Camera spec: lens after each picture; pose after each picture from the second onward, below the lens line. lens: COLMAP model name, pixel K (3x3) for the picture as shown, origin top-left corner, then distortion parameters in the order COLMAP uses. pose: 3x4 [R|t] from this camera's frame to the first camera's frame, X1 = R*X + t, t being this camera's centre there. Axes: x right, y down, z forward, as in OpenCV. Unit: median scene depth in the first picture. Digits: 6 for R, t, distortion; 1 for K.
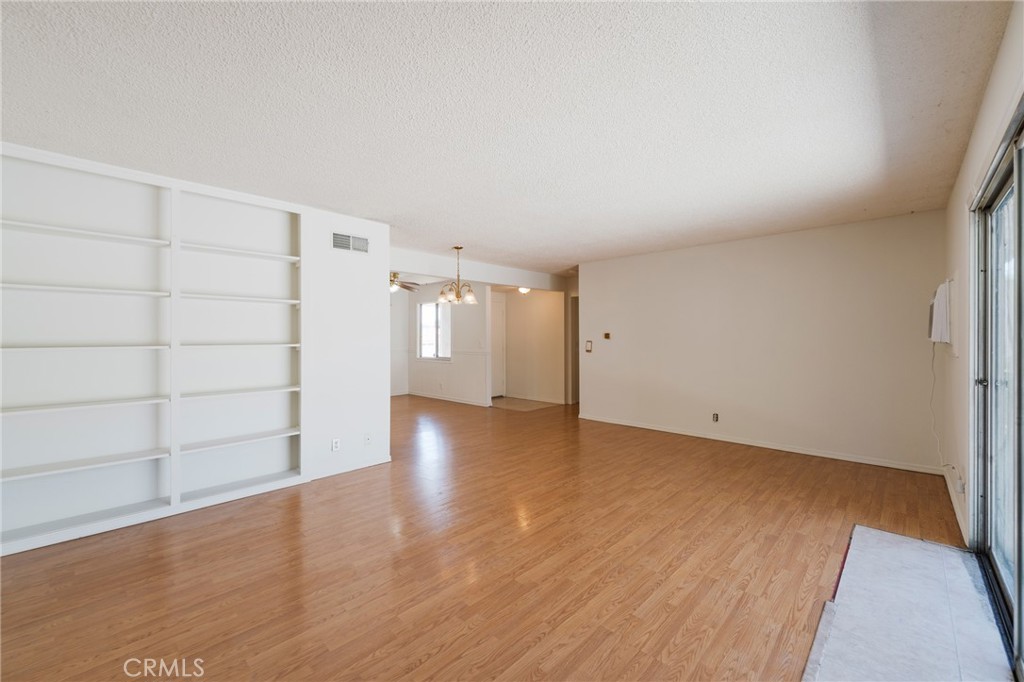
lens RADIAL K [[415.7, 0, 514.7], [0, 415.7, 336.2], [0, 0, 1]] dist [0.001121, 0.000214]
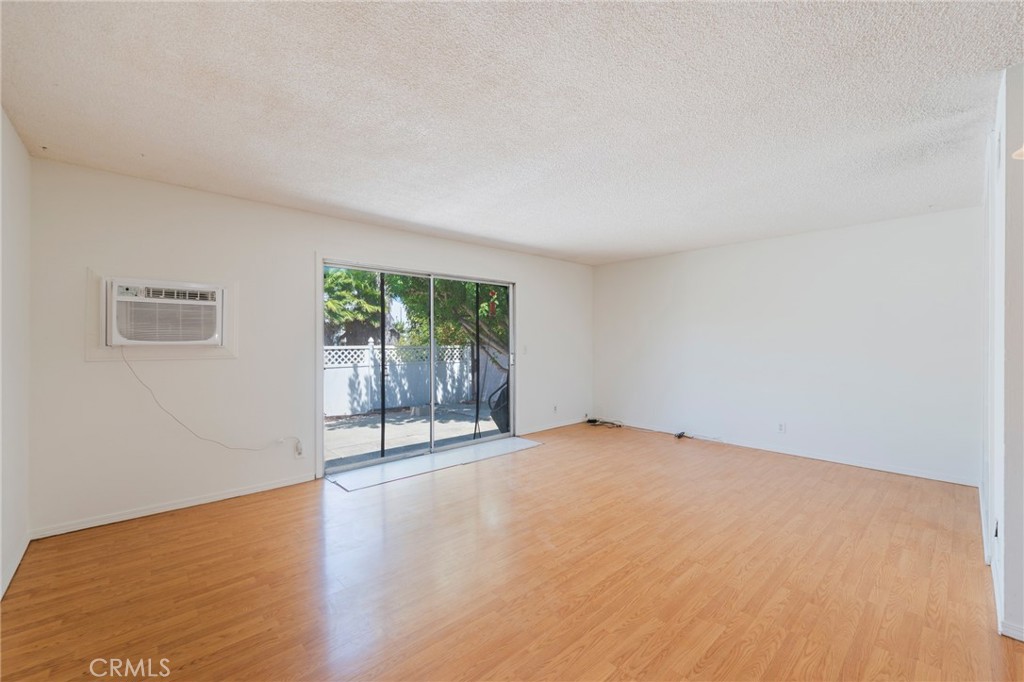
lens RADIAL K [[415.7, 0, 510.2], [0, 415.7, 346.7], [0, 0, 1]] dist [0.001121, 0.000214]
pose [[-0.997242, 0.003226, 0.074146, 0.224871], [0.004053, 0.999931, 0.010999, 0.006642], [-0.074106, 0.011269, -0.997187, 2.002822]]
